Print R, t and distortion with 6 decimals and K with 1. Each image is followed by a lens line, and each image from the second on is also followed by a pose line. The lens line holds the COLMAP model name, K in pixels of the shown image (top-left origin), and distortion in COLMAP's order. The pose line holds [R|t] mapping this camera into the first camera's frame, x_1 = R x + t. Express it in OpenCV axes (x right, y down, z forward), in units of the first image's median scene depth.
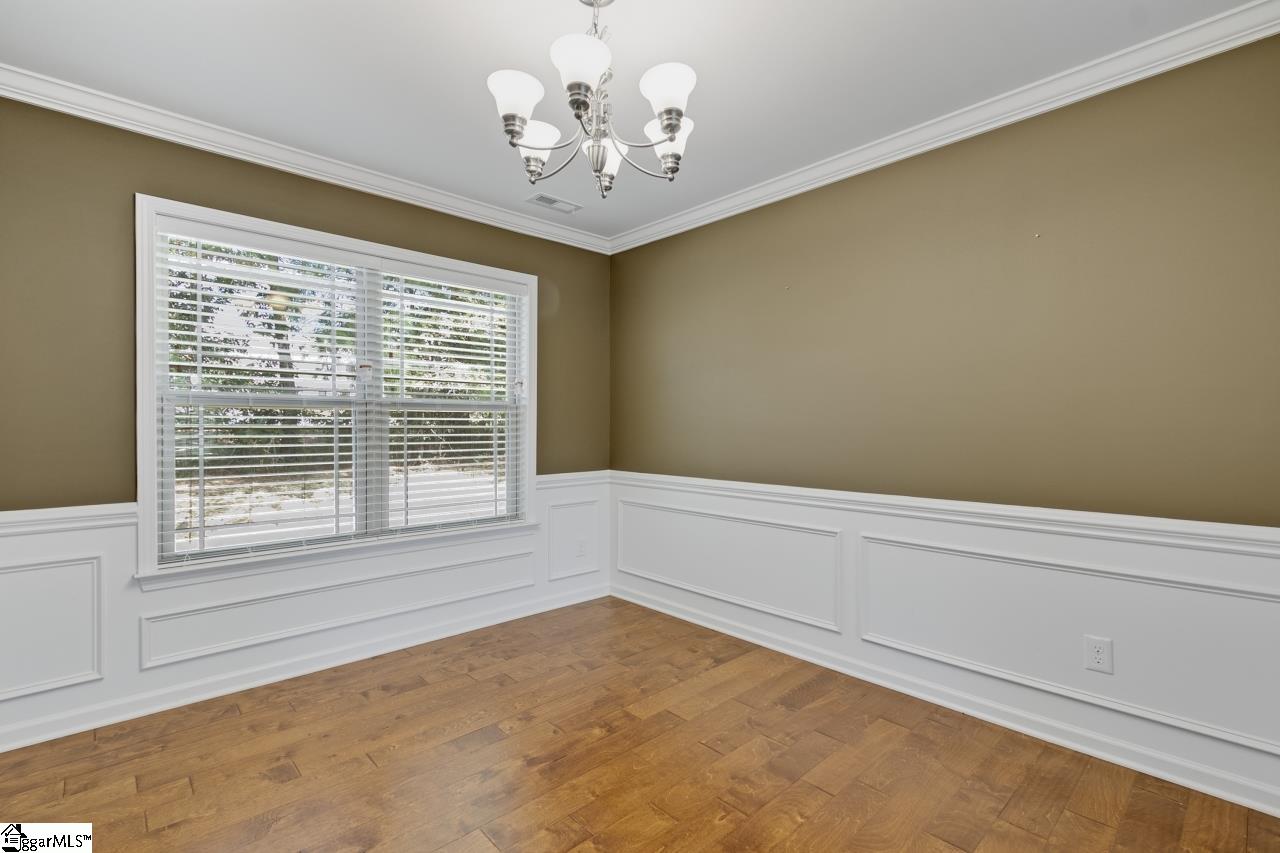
lens RADIAL K [[593.2, 0, 621.2], [0, 593.2, 433.7], [0, 0, 1]] dist [0.002728, -0.000105]
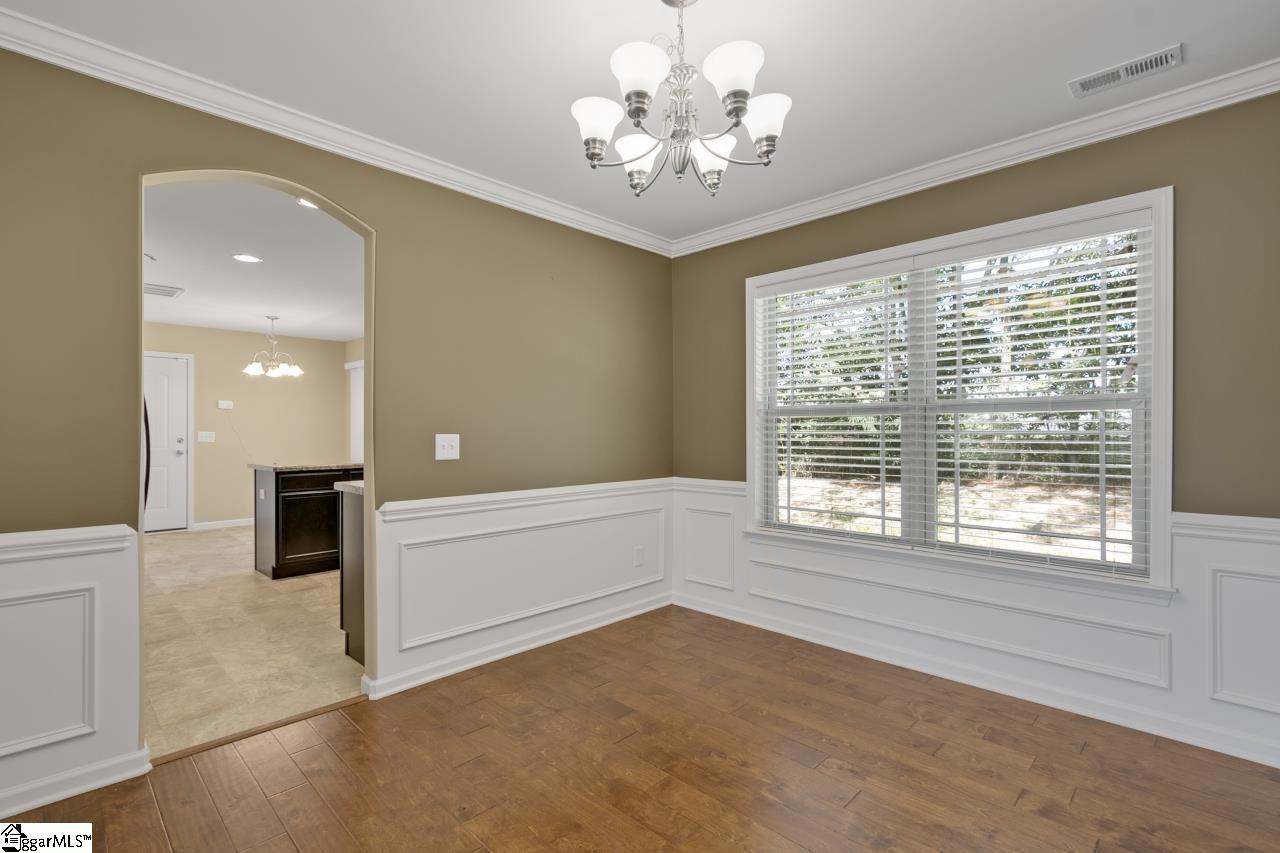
lens RADIAL K [[593.2, 0, 621.2], [0, 593.2, 433.7], [0, 0, 1]] dist [0.002728, -0.000105]
pose [[0.028650, 0.004097, -0.999581, 0.565110], [-0.011521, 0.999927, 0.003768, -0.007648], [0.999523, 0.011408, 0.028695, 0.521947]]
